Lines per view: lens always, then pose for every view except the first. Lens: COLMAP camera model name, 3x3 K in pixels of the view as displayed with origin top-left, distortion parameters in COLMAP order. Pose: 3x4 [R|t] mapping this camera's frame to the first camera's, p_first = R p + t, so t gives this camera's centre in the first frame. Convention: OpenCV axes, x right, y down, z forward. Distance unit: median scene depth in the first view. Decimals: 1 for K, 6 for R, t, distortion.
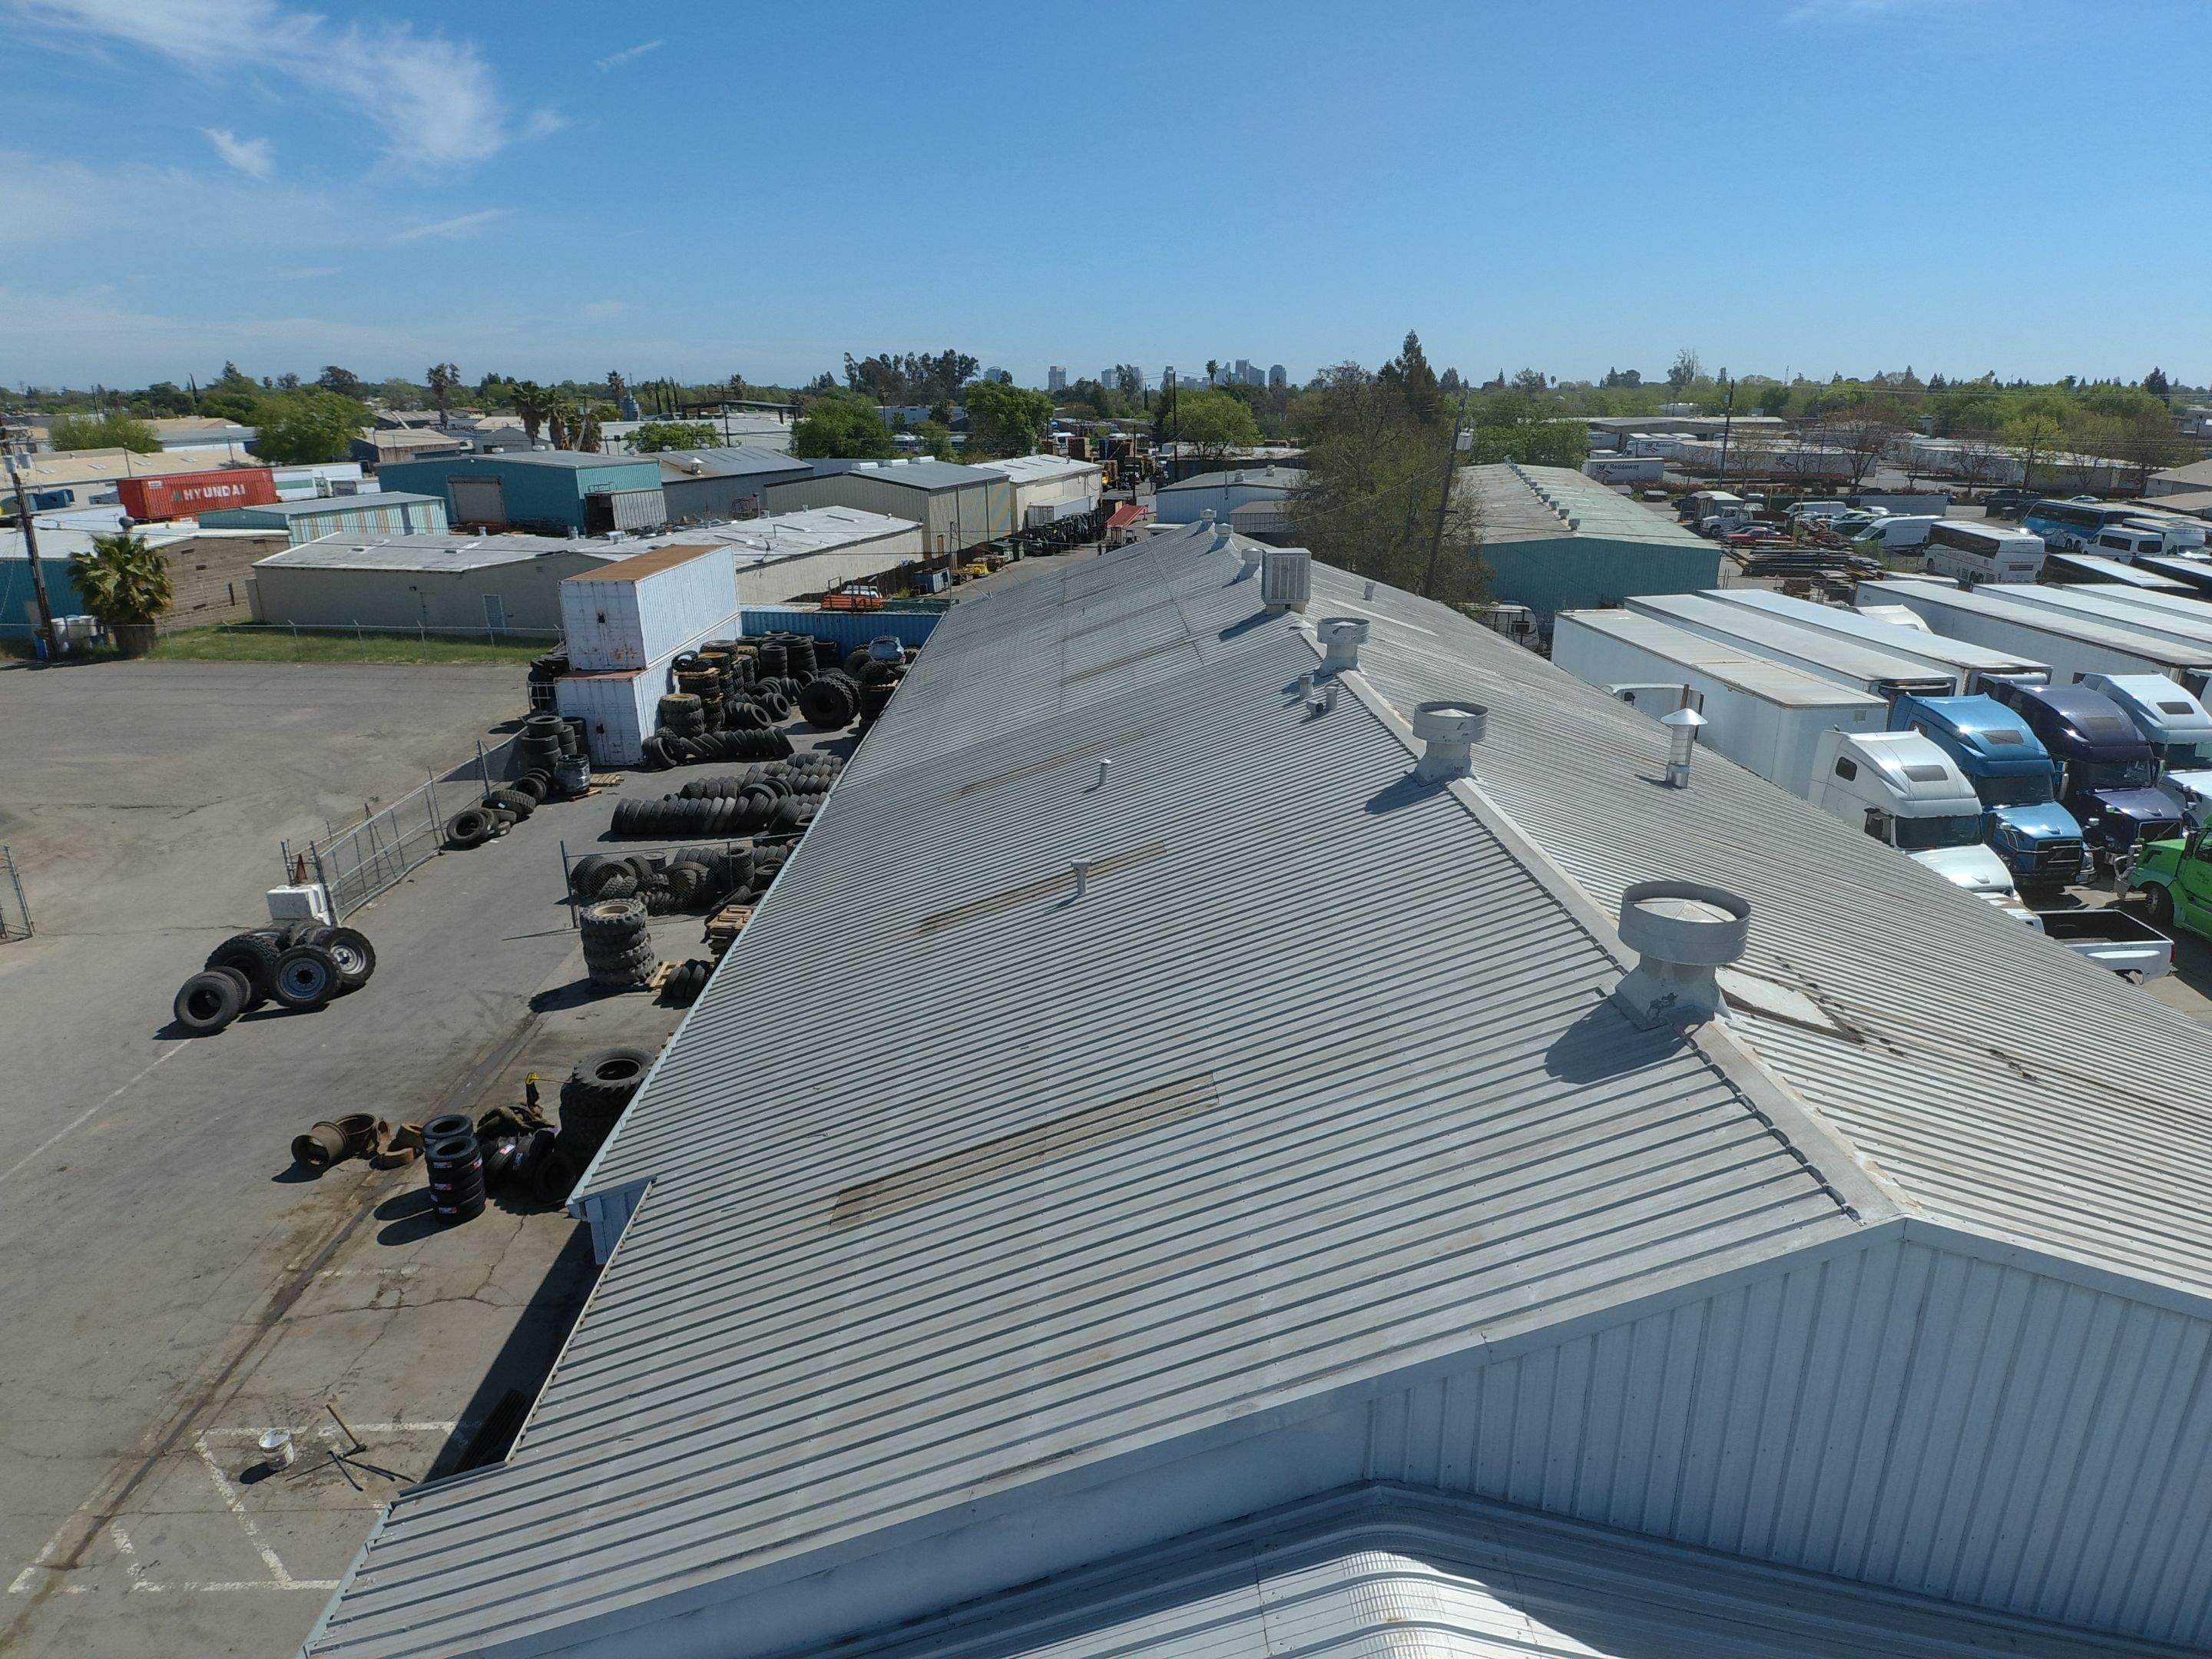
lens RADIAL K [[1345.5, 0, 1153.7], [0, 1345.5, 816.4], [0, 0, 1]] dist [0.067087, -0.094663]
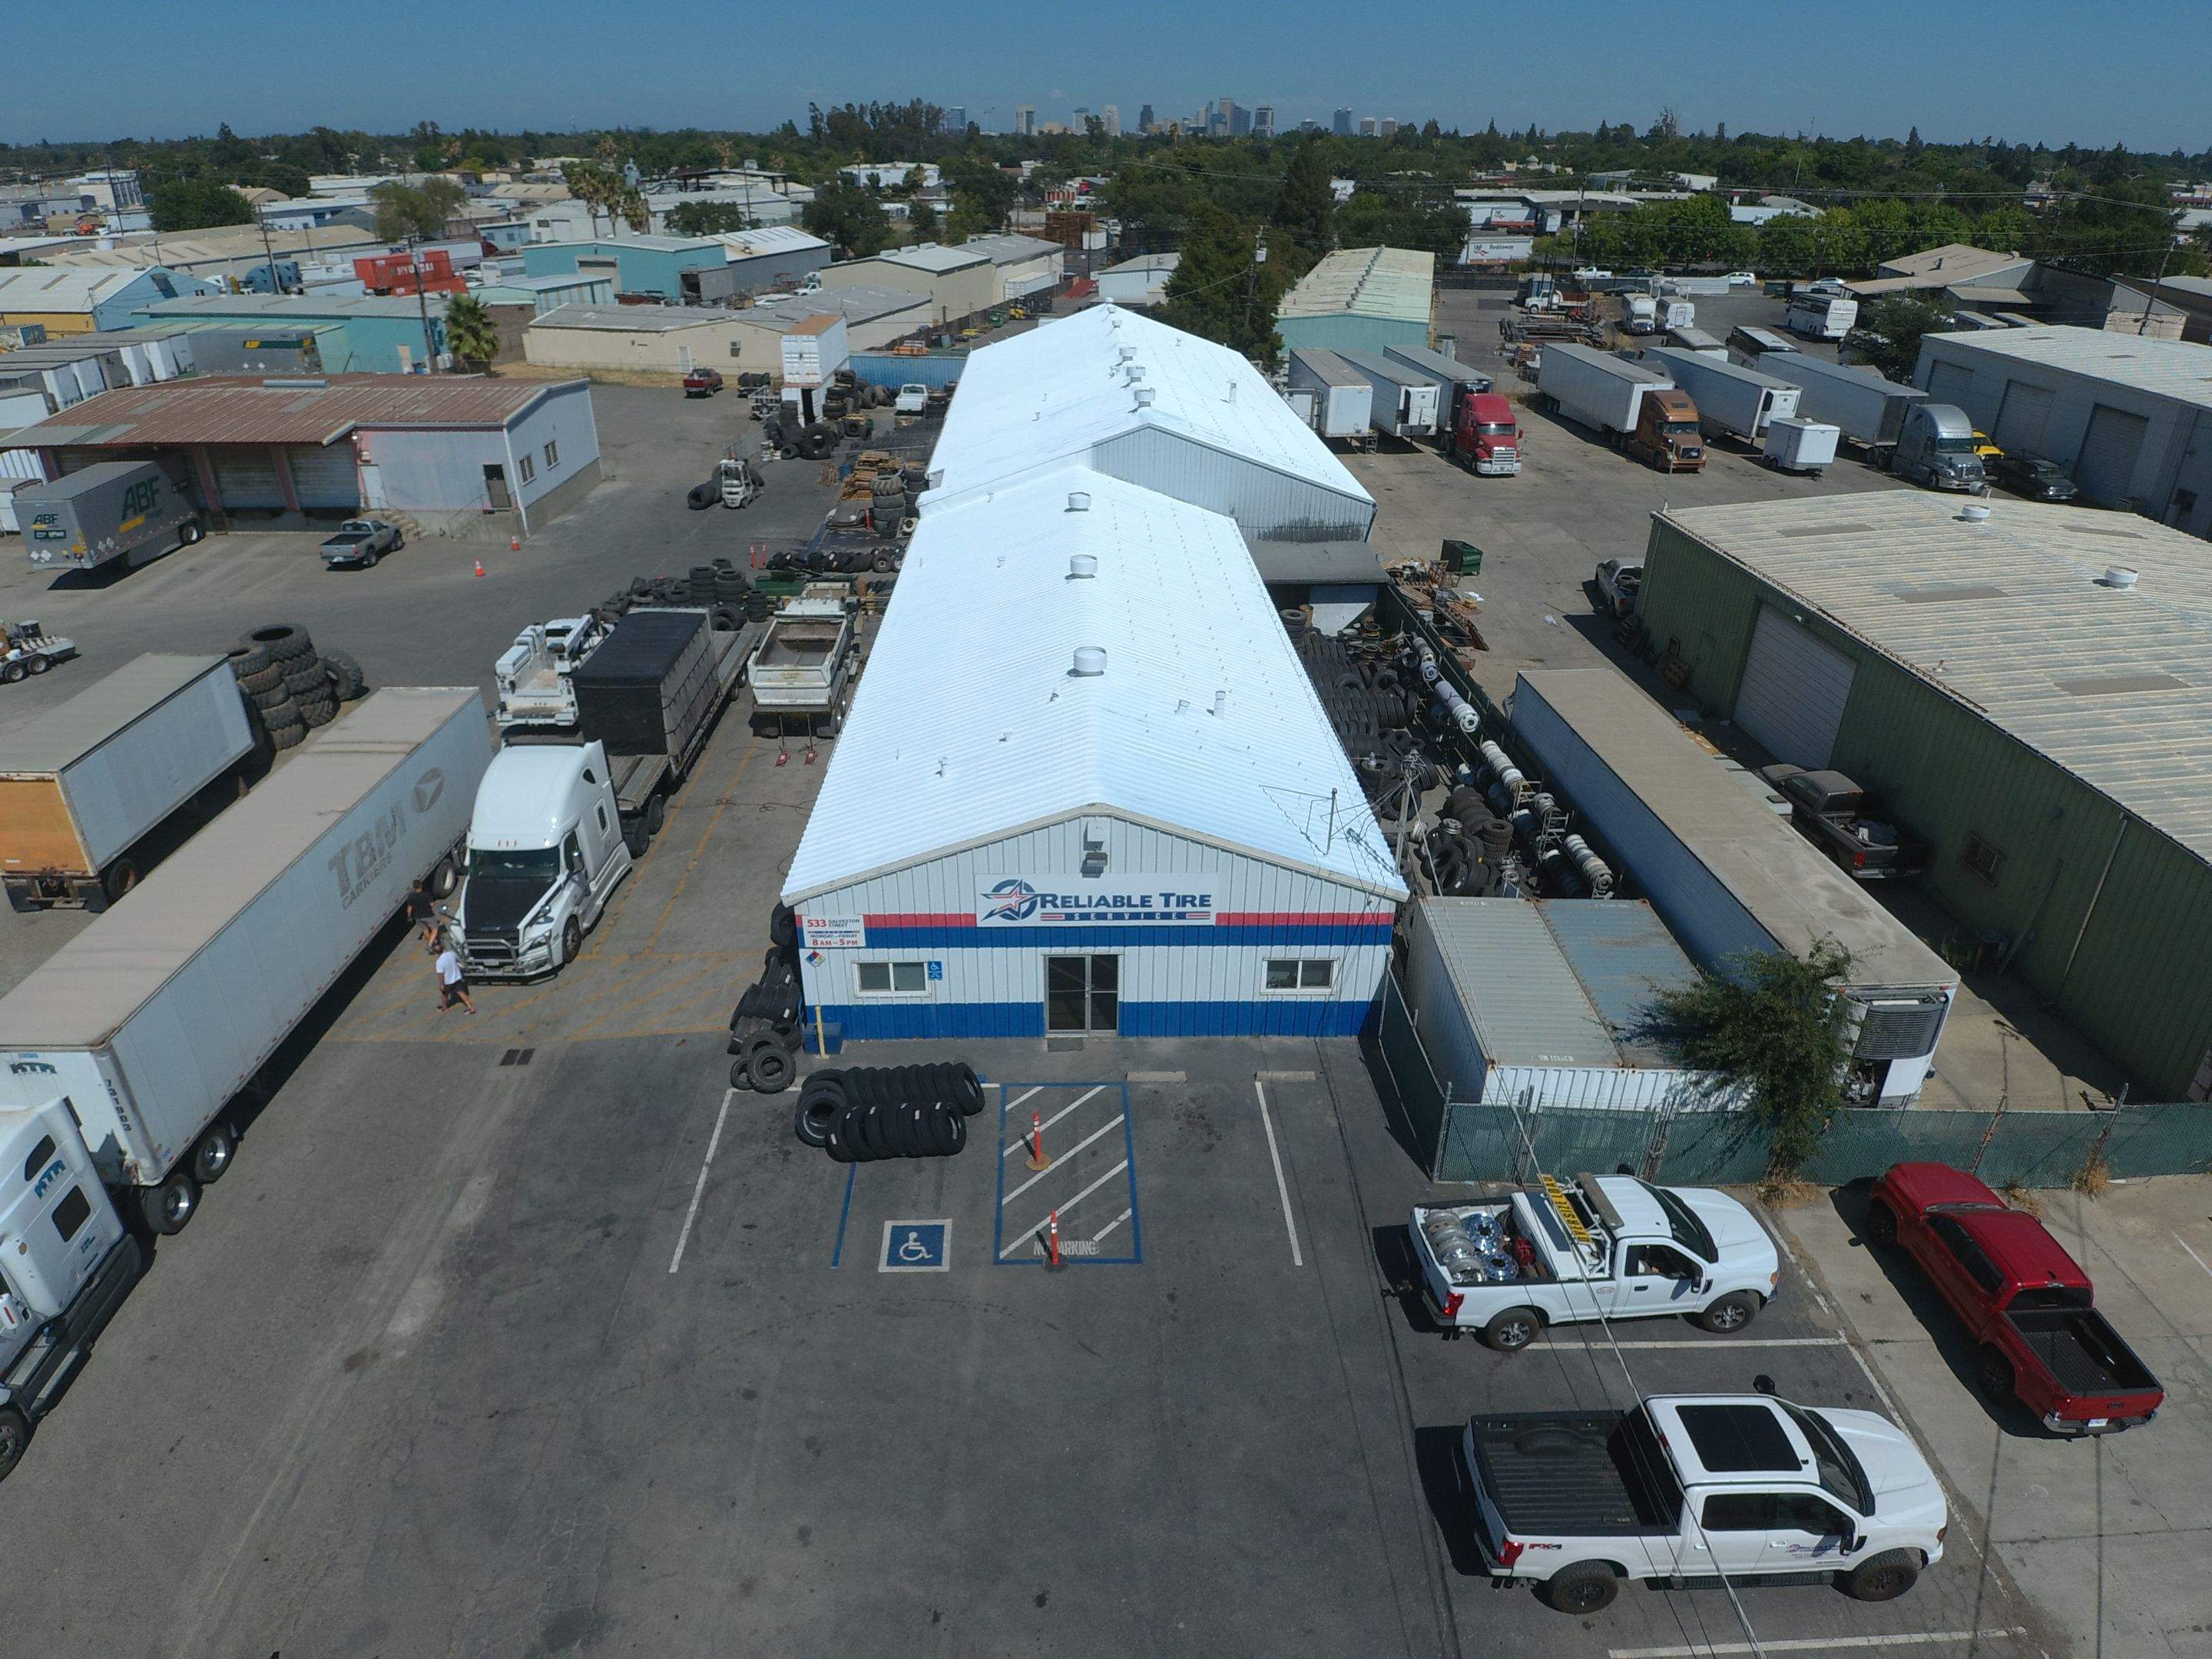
lens RADIAL K [[1345.5, 0, 1085.3], [0, 1345.5, 870.4], [0, 0, 1]] dist [0.067087, -0.094663]
pose [[0.999568, 0.017030, -0.023971, 0.035448], [-0.012131, 0.981438, 0.191395, 0.105477], [0.026786, -0.191021, 0.981220, -0.547945]]
